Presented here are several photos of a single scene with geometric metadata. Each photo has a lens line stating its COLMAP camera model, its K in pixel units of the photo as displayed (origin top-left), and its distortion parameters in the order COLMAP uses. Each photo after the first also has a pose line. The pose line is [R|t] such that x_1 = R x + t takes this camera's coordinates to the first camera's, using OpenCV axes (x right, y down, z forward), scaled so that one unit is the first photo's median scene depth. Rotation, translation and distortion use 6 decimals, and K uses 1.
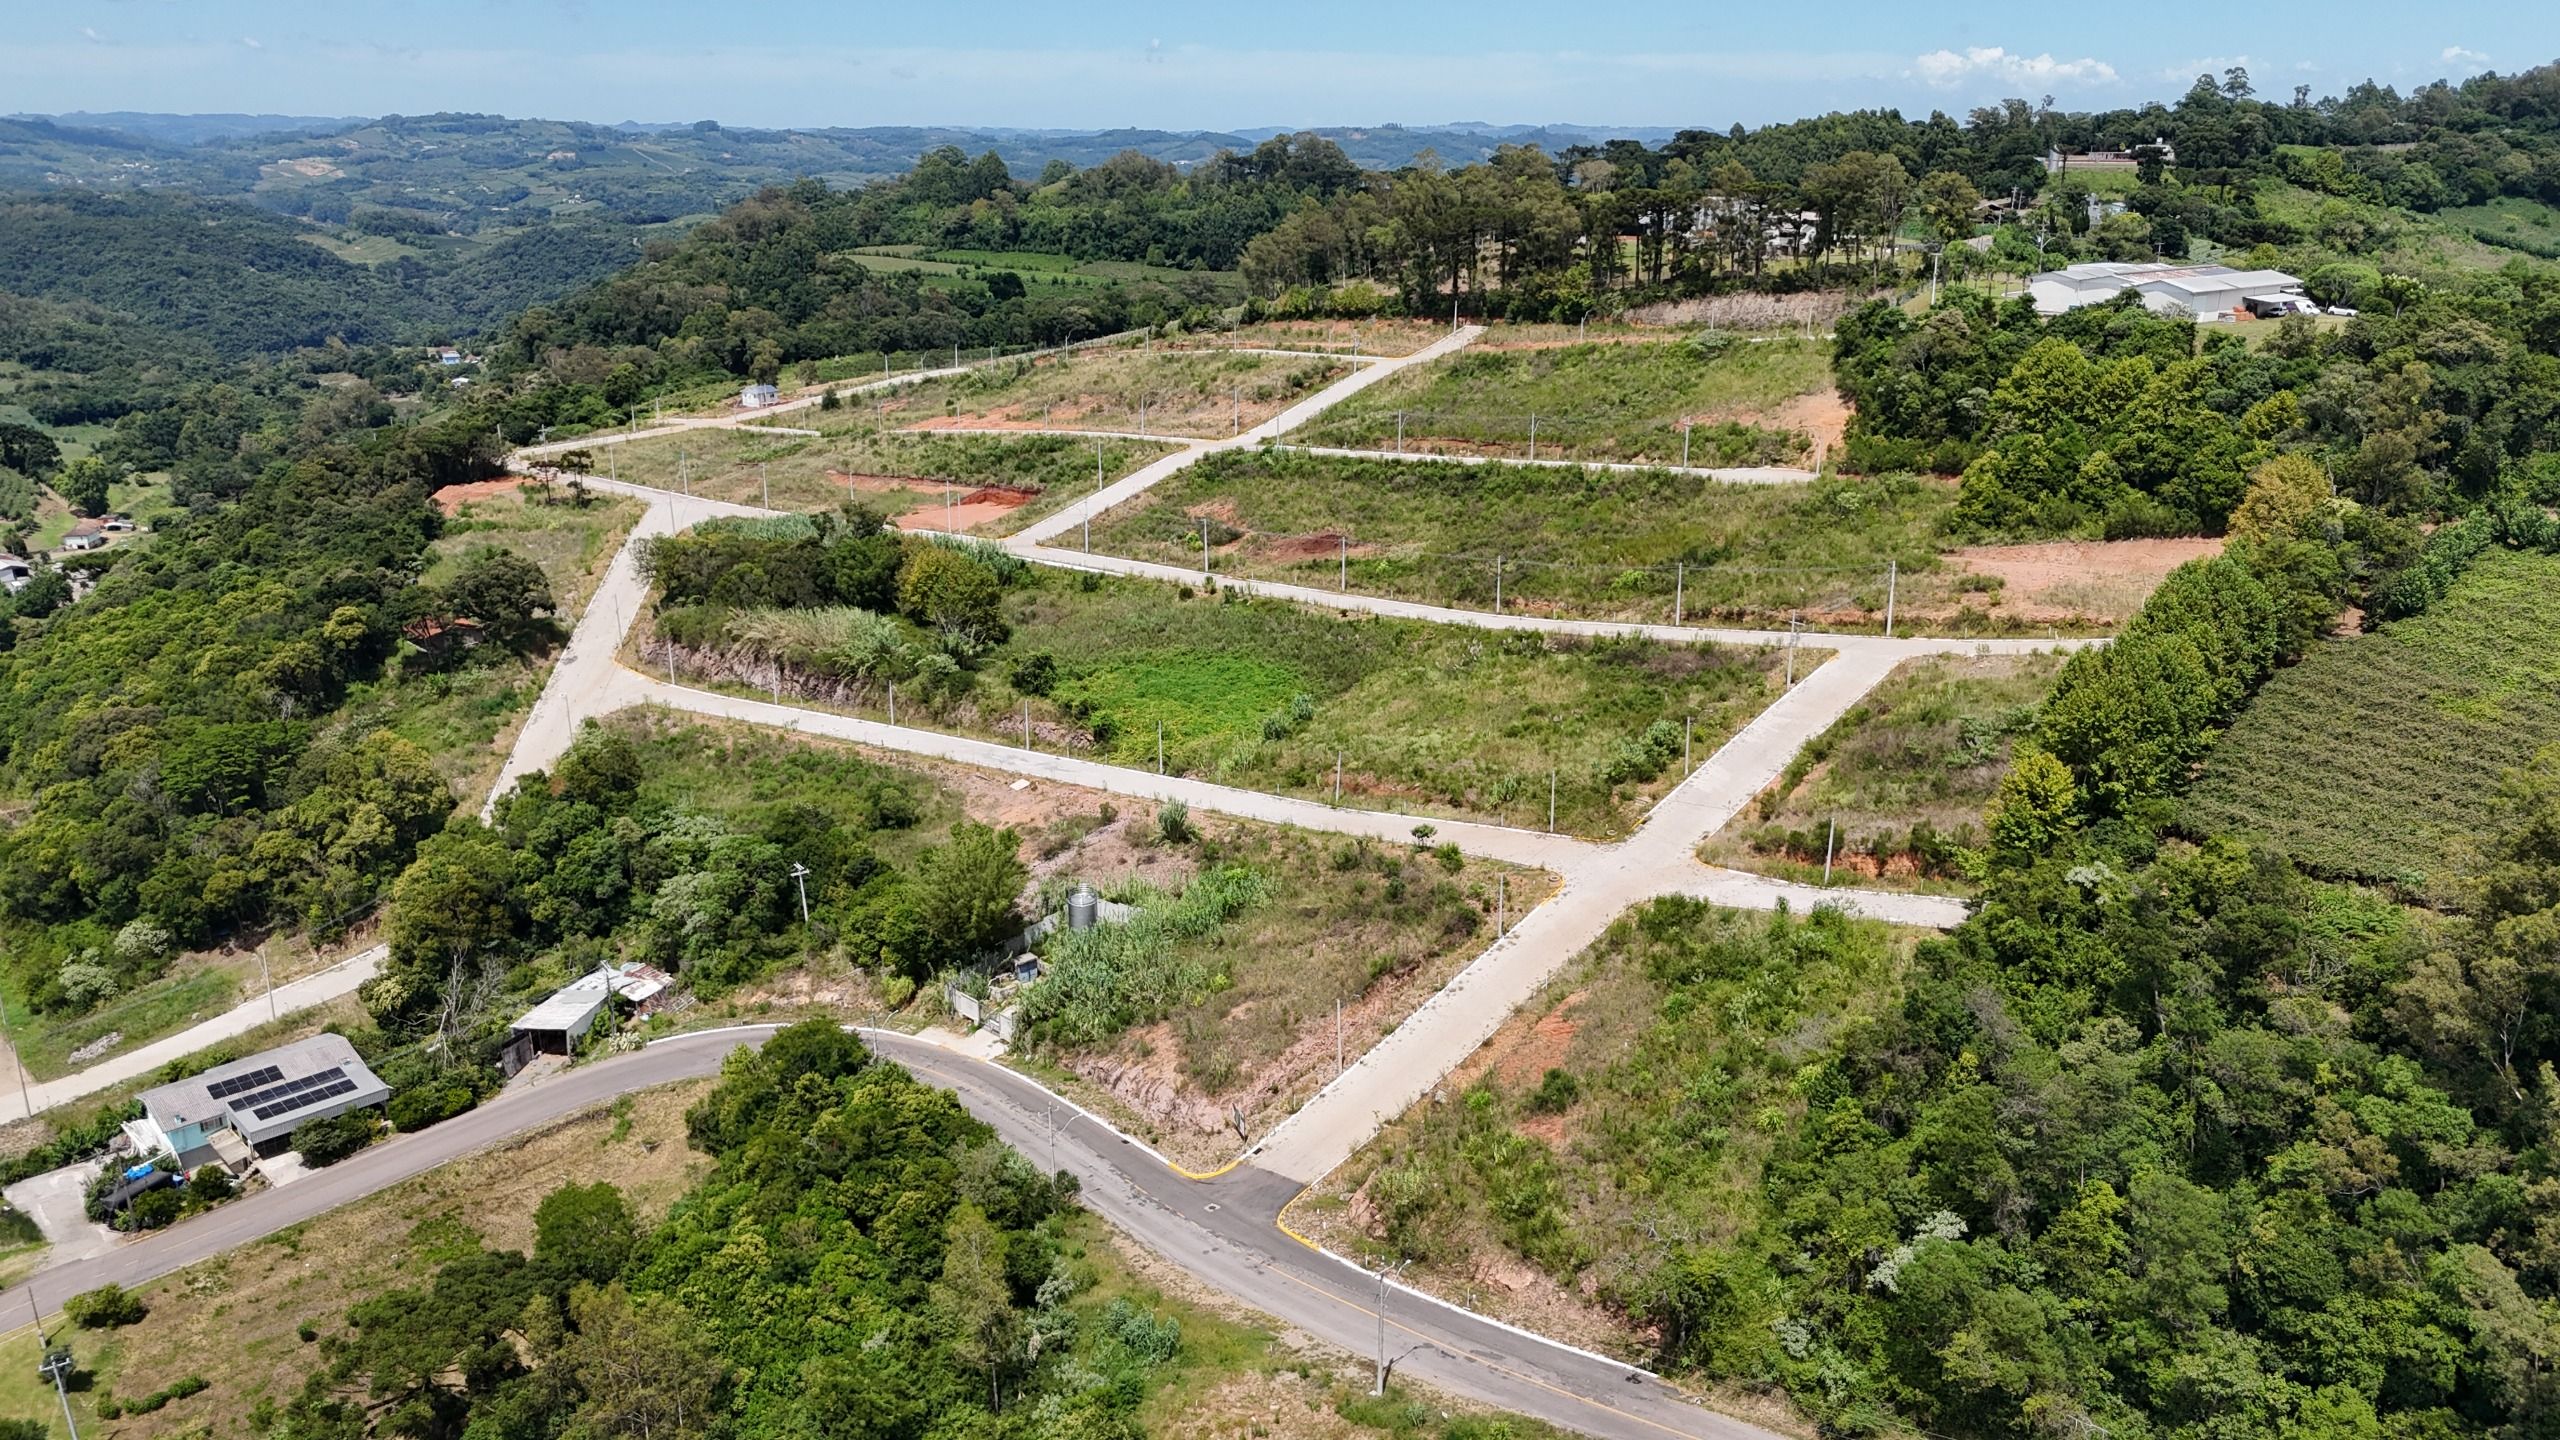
lens RADIAL K [[1893.8, 0, 1286.4], [0, 1893.8, 714.3], [0, 0, 1]] dist [0.069122, -0.064348]
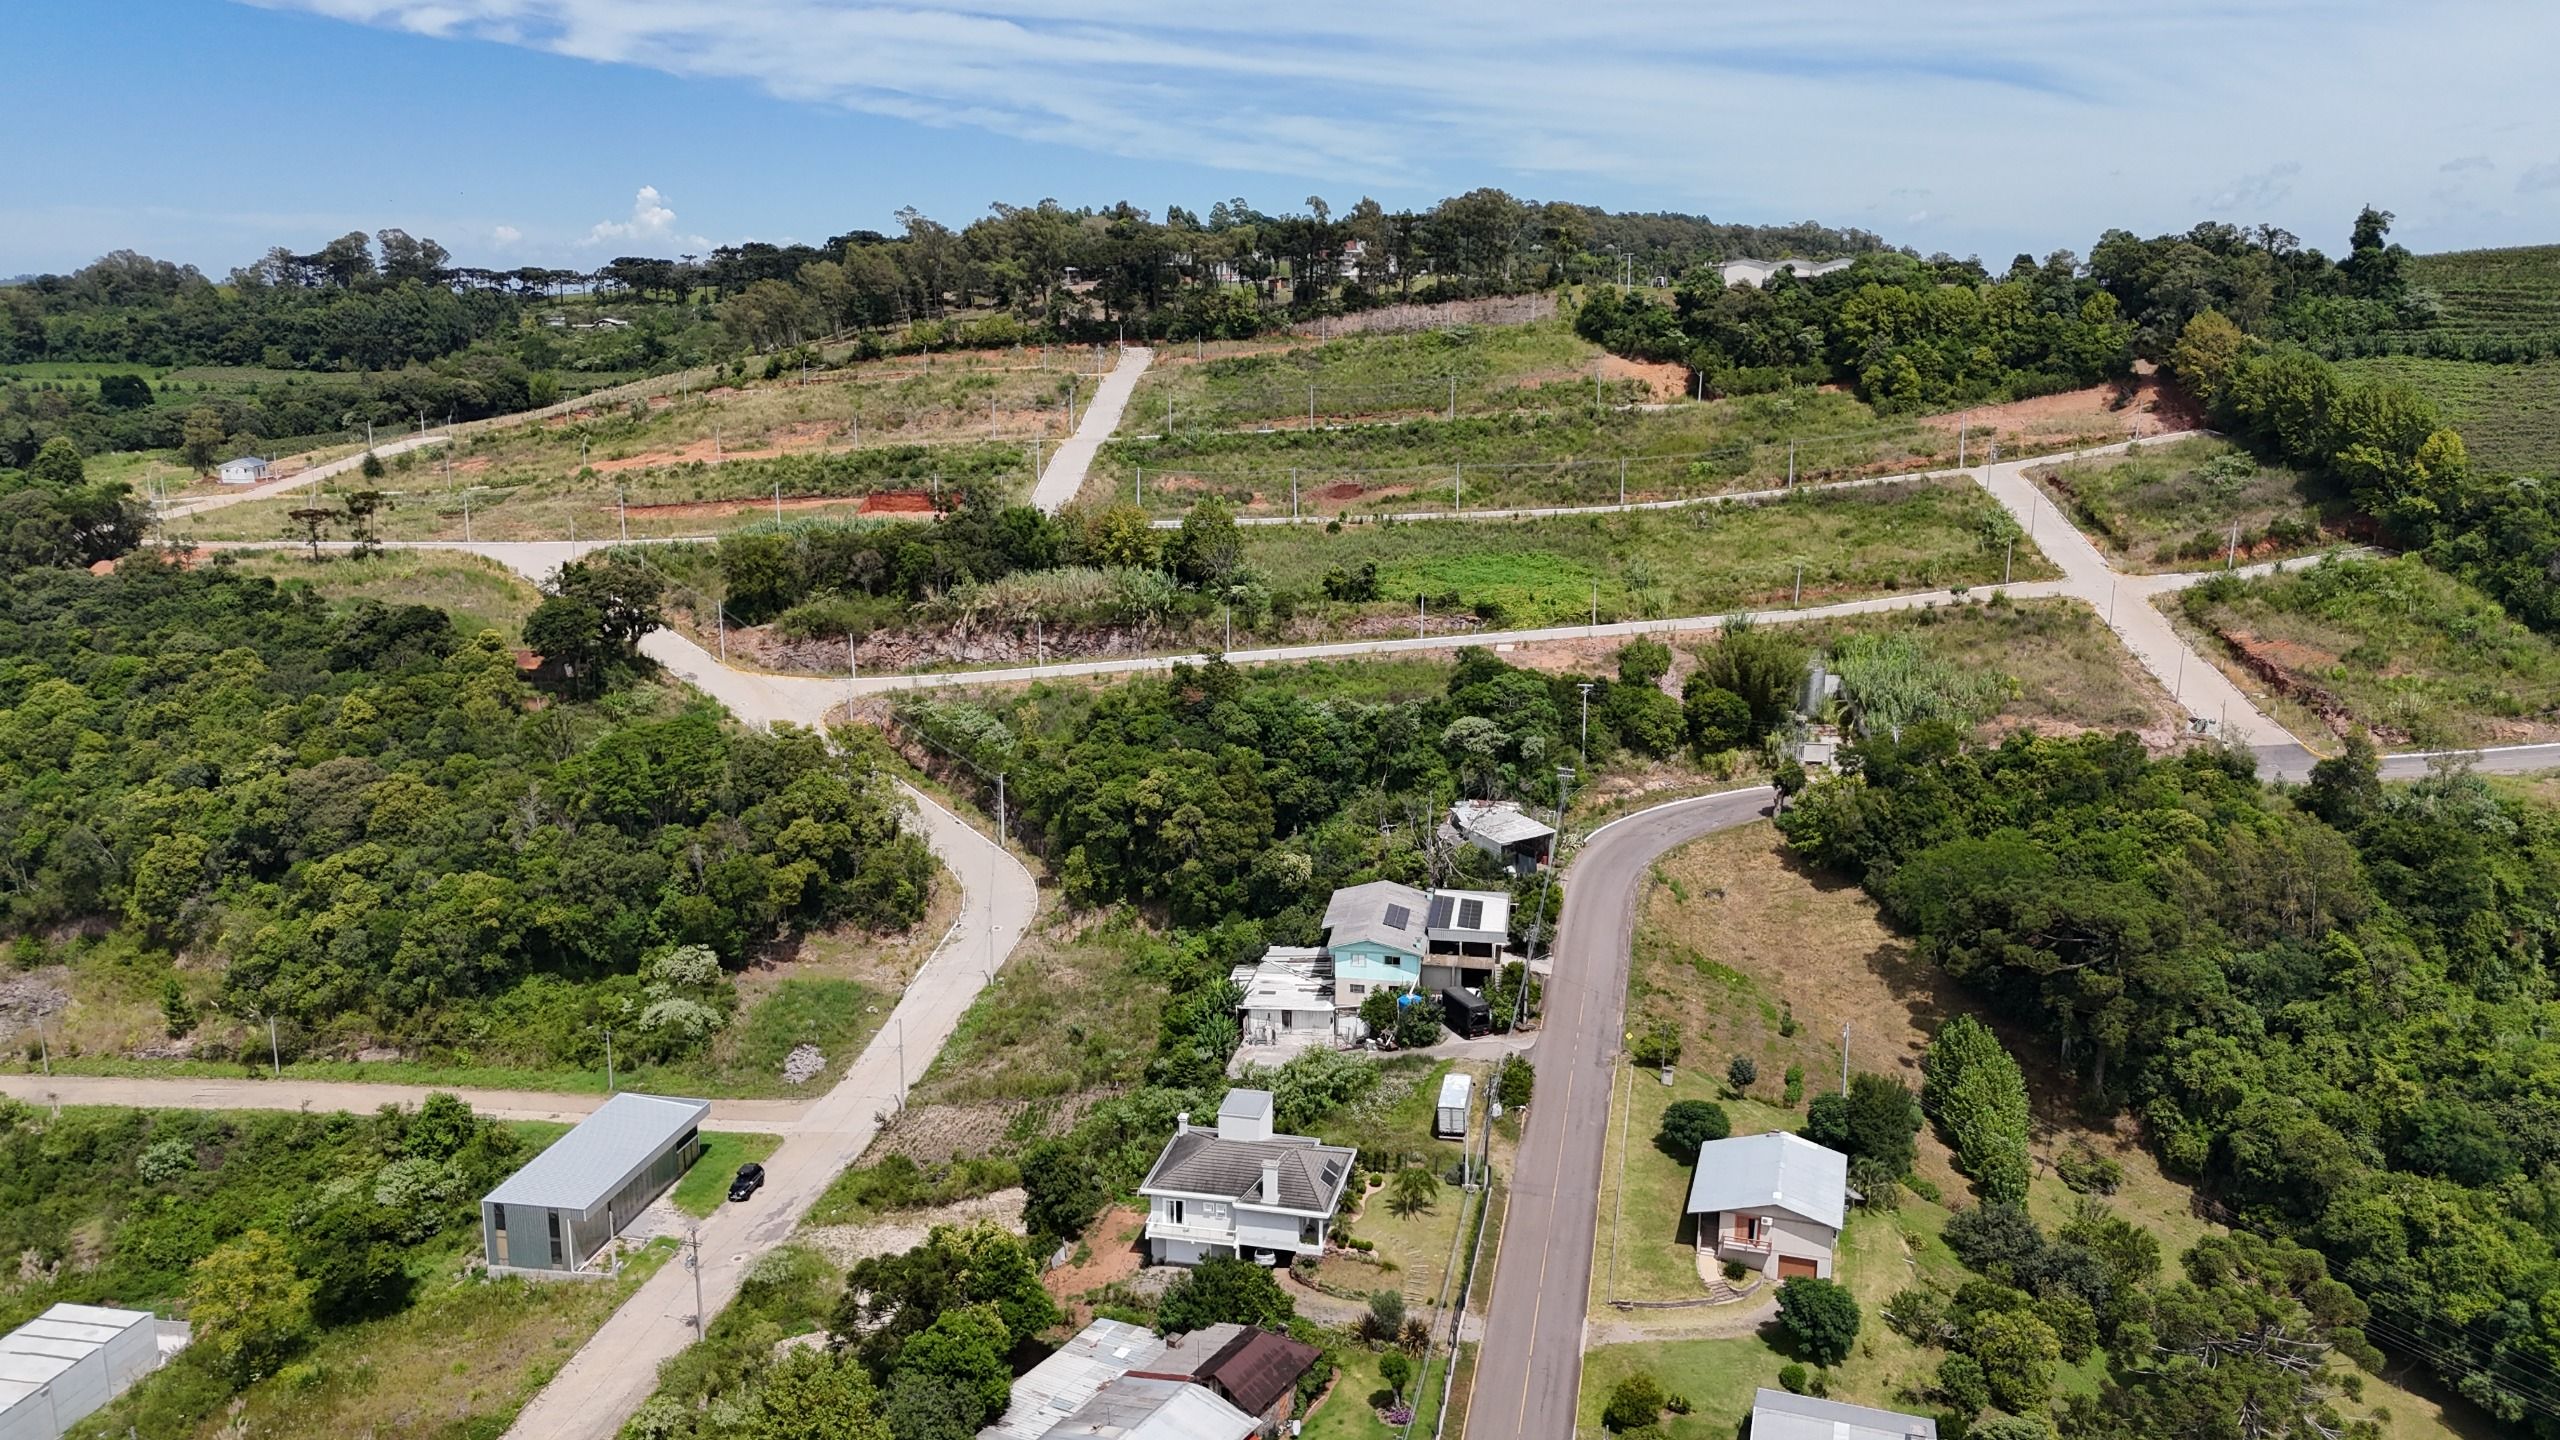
lens RADIAL K [[1875.6, 0, 1291.3], [0, 1875.6, 728.8], [0, 0, 1]] dist [0.077702, -0.081743]
pose [[0.794085, -0.136264, 0.592335, -0.730404], [0.178863, 0.983782, -0.013469, 0.061688], [-0.580893, 0.116643, 0.805579, 0.145057]]
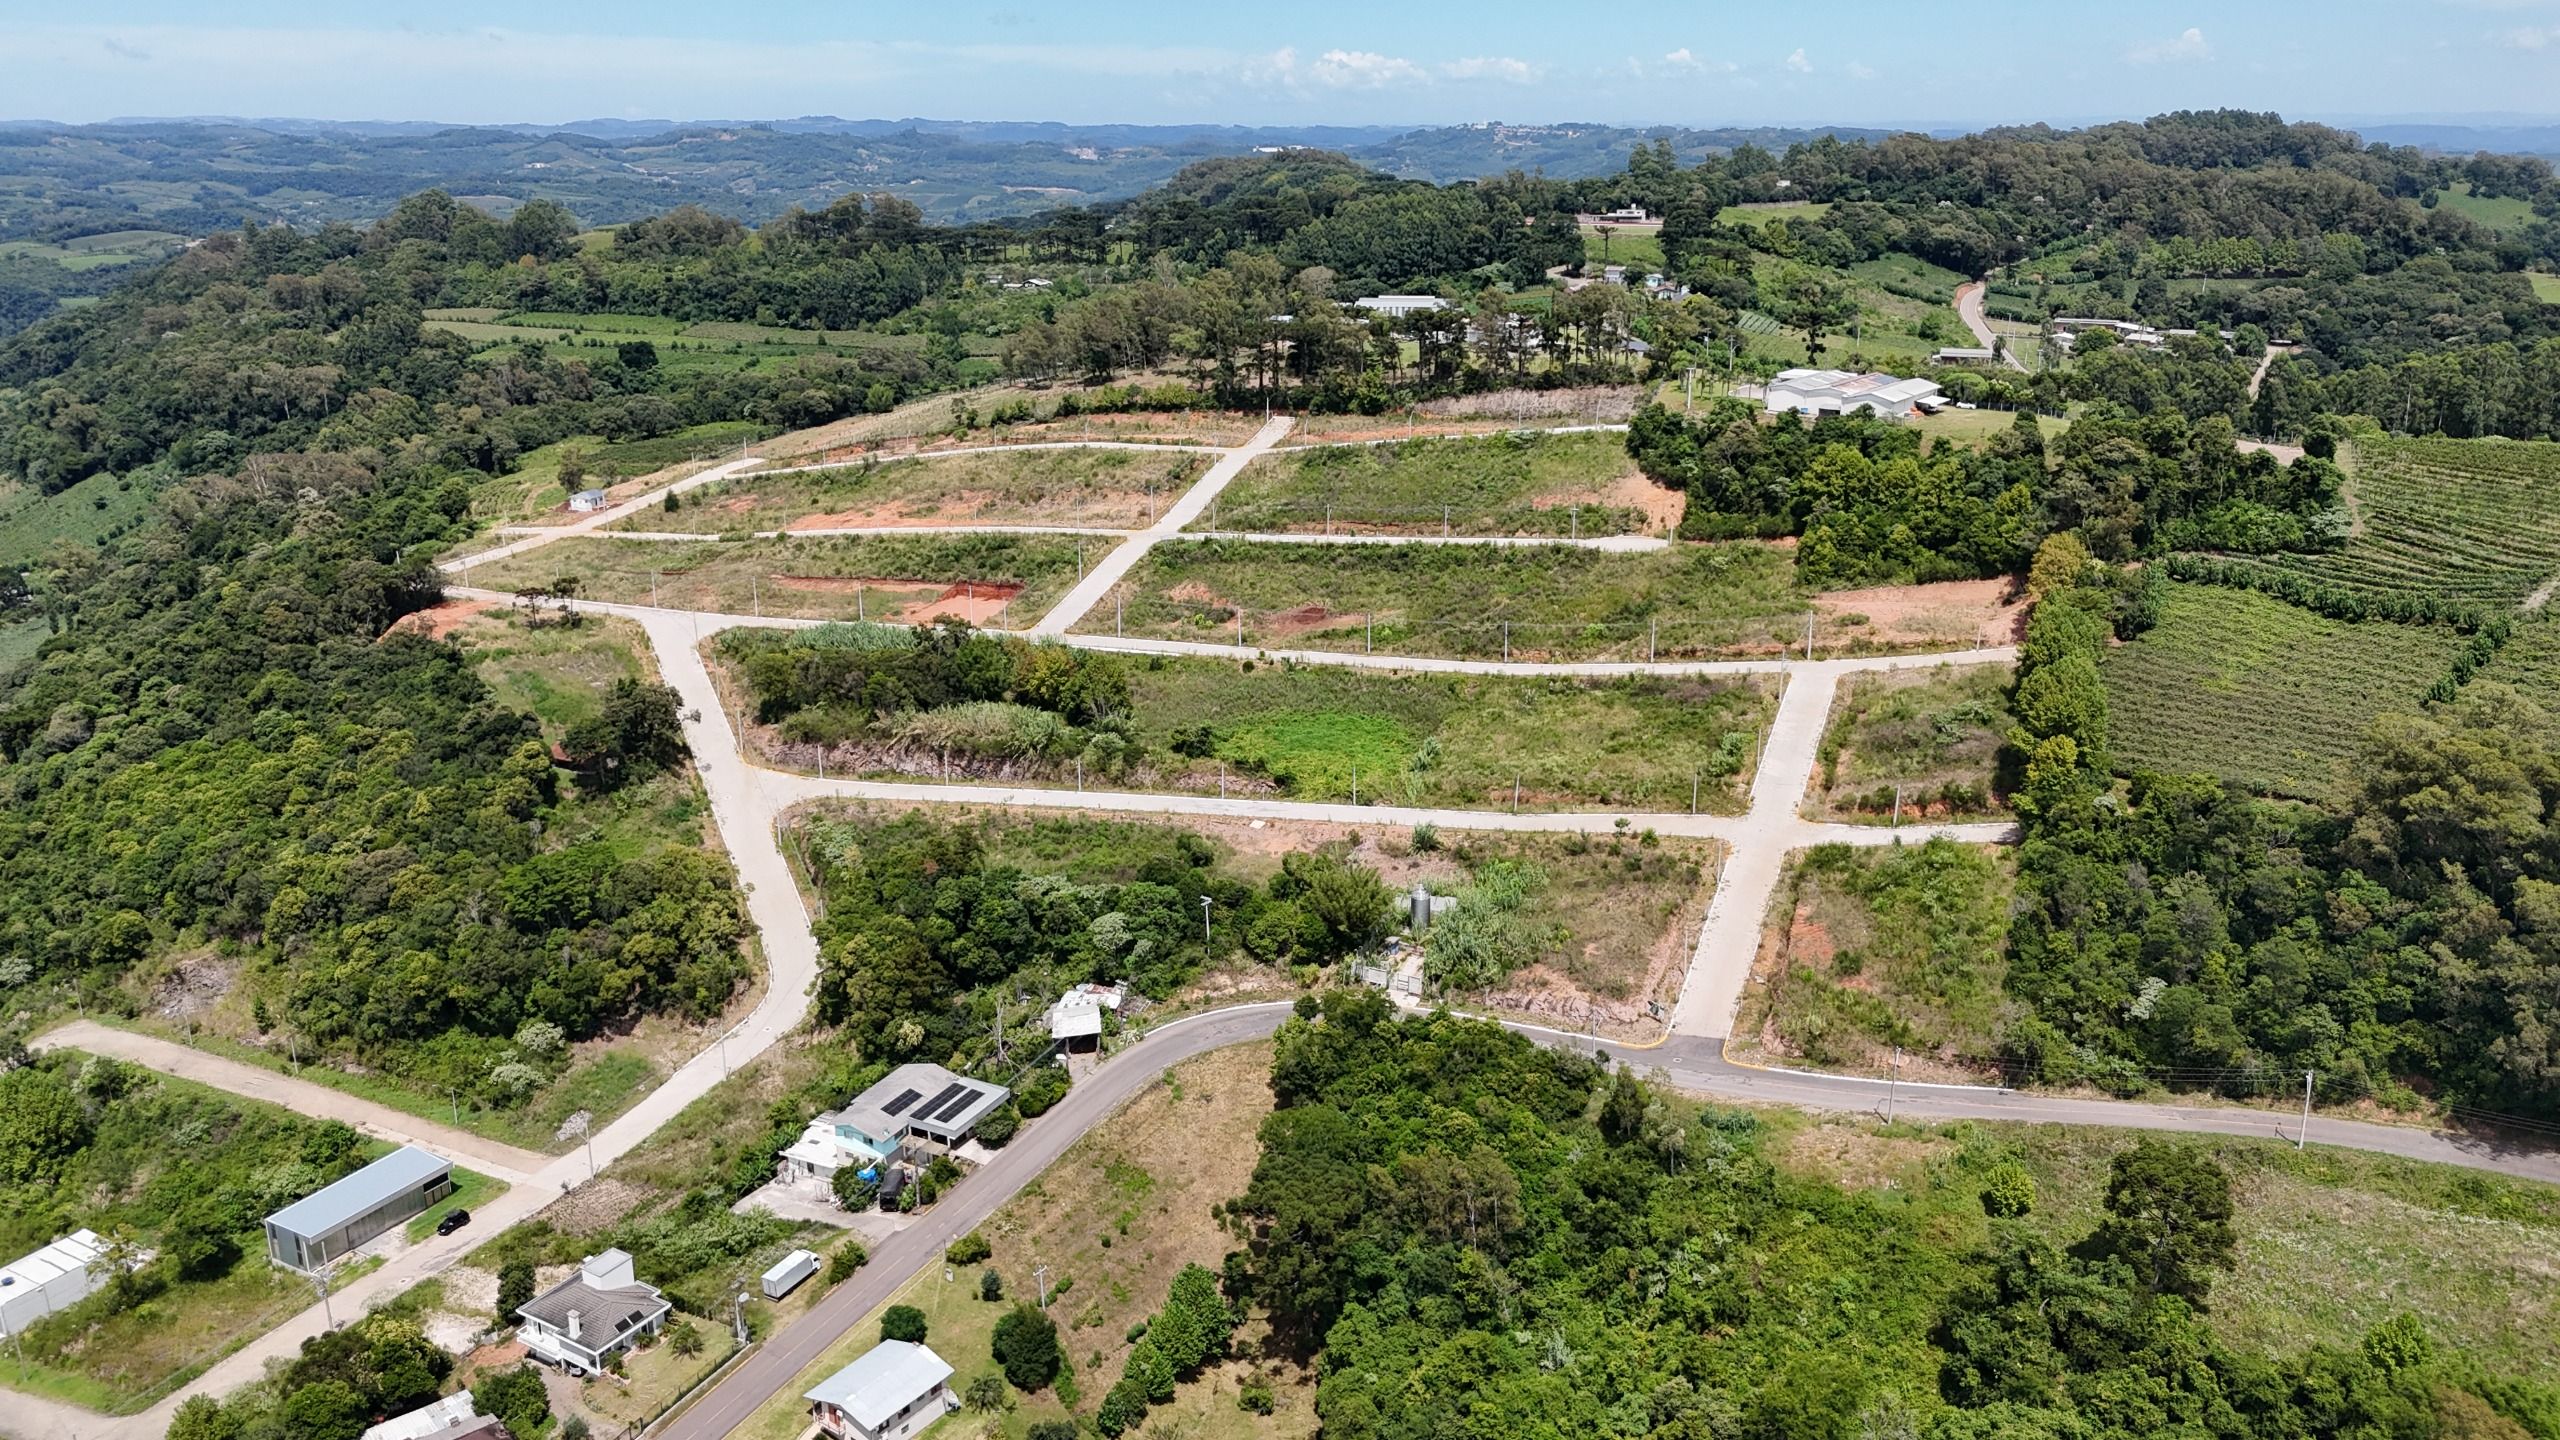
lens RADIAL K [[1893.8, 0, 1286.4], [0, 1893.8, 714.3], [0, 0, 1]] dist [0.069122, -0.064348]
pose [[0.947179, -0.097961, 0.305377, -0.423735], [0.096625, 0.995129, 0.019525, -0.053063], [-0.305802, 0.011014, 0.952031, -0.239969]]
